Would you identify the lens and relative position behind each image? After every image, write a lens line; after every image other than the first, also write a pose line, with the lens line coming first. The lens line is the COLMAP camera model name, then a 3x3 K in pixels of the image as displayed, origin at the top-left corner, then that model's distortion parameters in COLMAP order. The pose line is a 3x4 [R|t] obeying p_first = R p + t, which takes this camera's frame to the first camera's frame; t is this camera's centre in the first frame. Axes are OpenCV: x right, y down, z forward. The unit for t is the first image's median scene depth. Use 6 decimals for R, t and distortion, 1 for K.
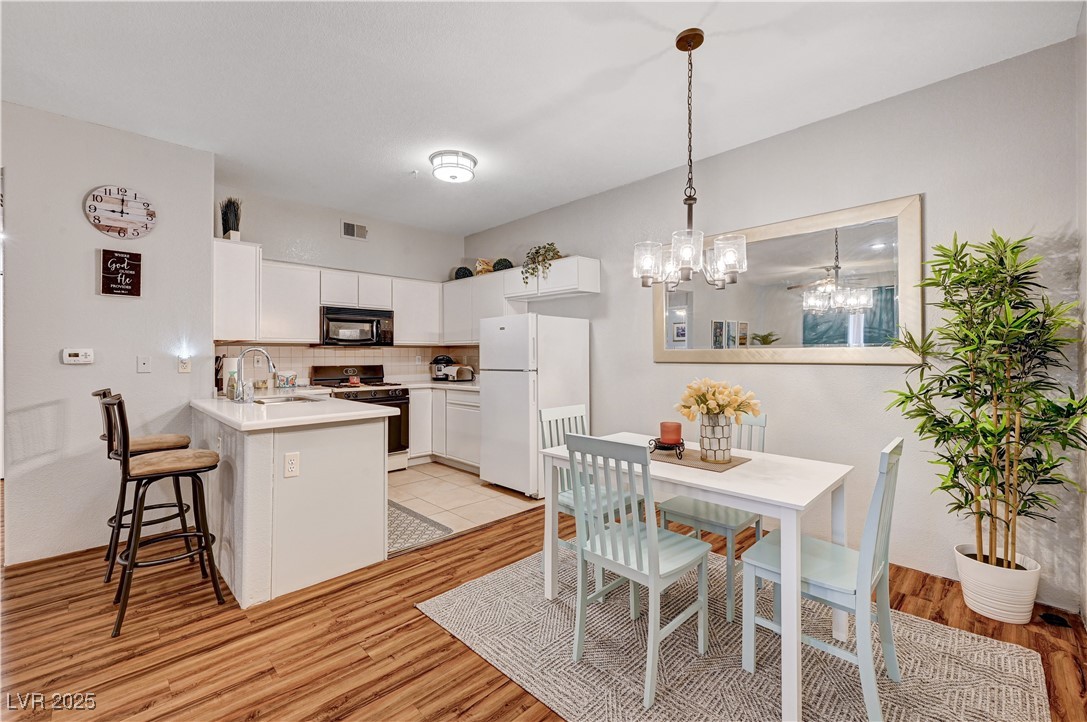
lens RADIAL K [[450.4, 0, 540.4], [0, 450.4, 352.7], [0, 0, 1]] dist [-0.001064, -0.000151]
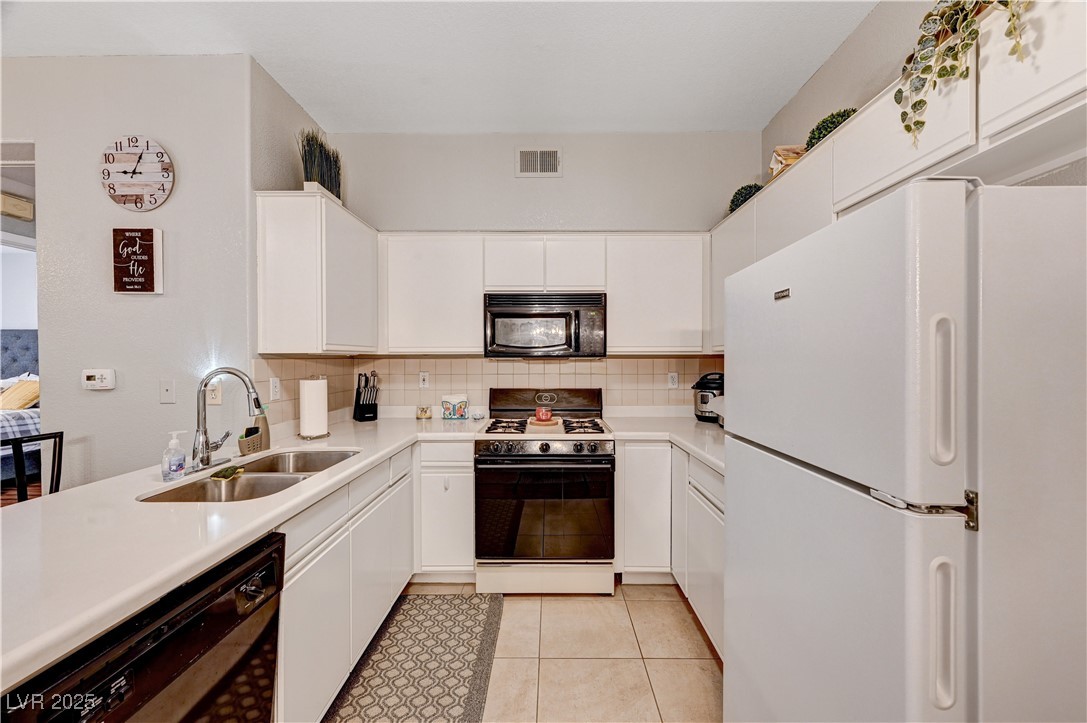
lens RADIAL K [[427.2, 0, 548.9], [0, 427.2, 363.8], [0, 0, 1]] dist [-0.000159, -0.000018]
pose [[0.711184, 0.008460, -0.702955, -0.009957], [0.003150, 0.999879, 0.015221, -0.024371], [0.702999, -0.013039, 0.711071, 0.961713]]
